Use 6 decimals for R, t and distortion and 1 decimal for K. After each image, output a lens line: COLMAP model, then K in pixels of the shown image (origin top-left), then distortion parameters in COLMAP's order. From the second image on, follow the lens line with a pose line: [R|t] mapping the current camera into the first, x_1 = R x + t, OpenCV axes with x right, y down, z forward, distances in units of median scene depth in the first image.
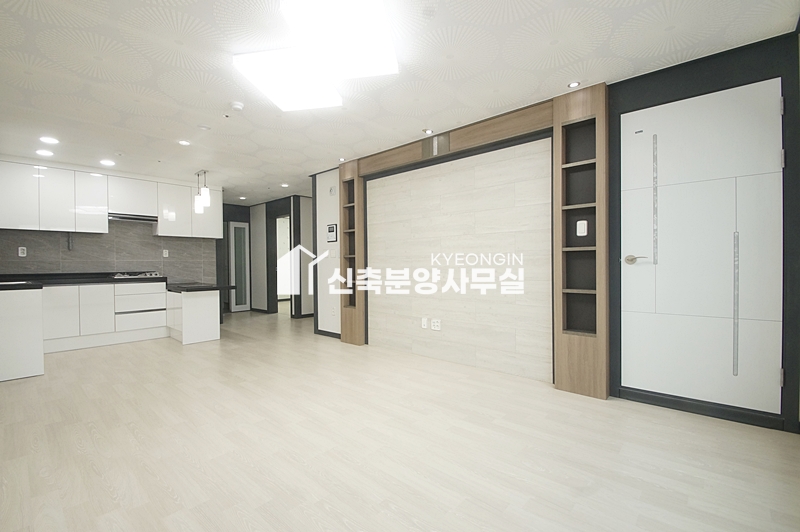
lens RADIAL K [[353.0, 0, 385.9], [0, 353.0, 269.5], [0, 0, 1]] dist [0.002331, -0.010483]
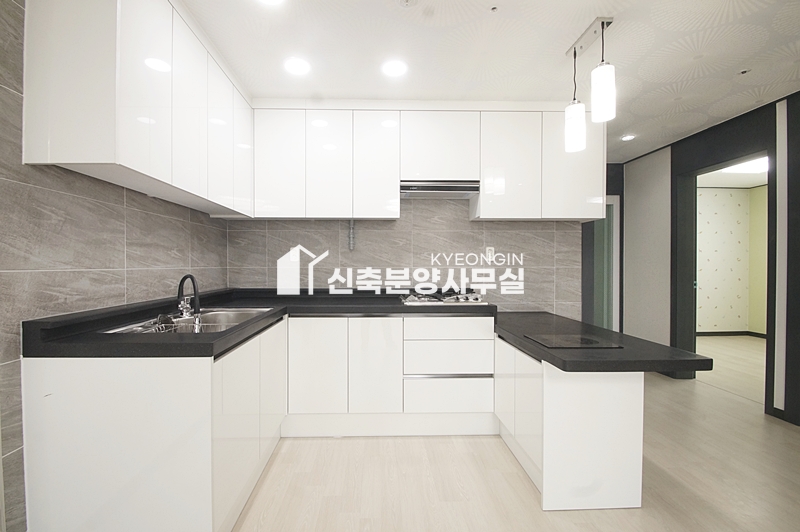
lens RADIAL K [[354.8, 0, 382.6], [0, 354.8, 268.7], [0, 0, 1]] dist [-0.010222, -0.002907]
pose [[0.695481, 0.018925, -0.718295, -0.419055], [-0.017924, 0.999799, 0.008987, -0.030292], [0.718321, 0.006625, 0.695681, 0.609692]]
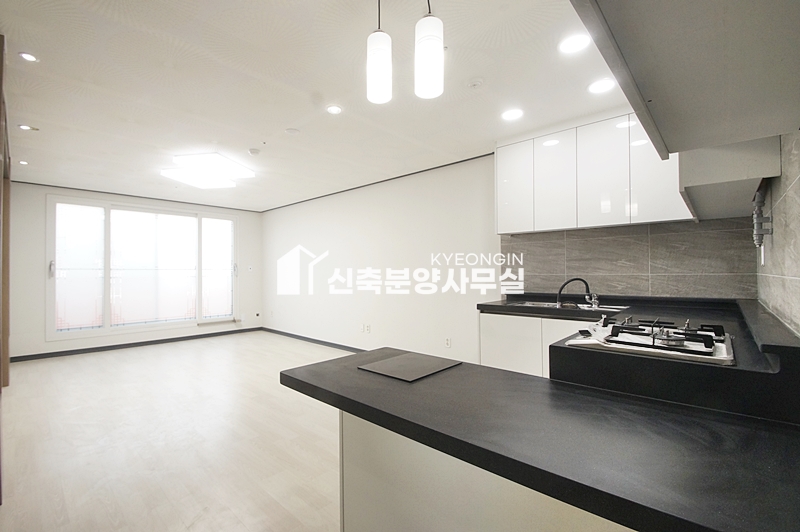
lens RADIAL K [[353.0, 0, 385.6], [0, 353.0, 266.7], [0, 0, 1]] dist [0.002331, -0.010483]
pose [[-0.999840, 0.014334, 0.010727, -0.529714], [0.014326, 0.999897, -0.000835, -0.040034], [-0.010737, -0.000681, -0.999942, 1.327171]]
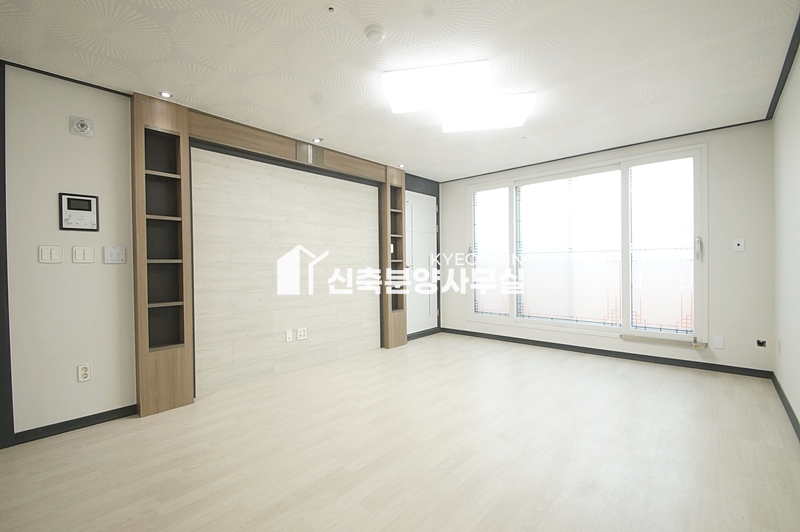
lens RADIAL K [[353.0, 0, 385.2], [0, 353.0, 266.4], [0, 0, 1]] dist [0.002331, -0.010483]
pose [[0.001653, 0.001753, 0.999997, -0.653690], [0.028144, 0.999602, -0.001799, -0.017087], [-0.999603, 0.028147, 0.001603, 0.599148]]
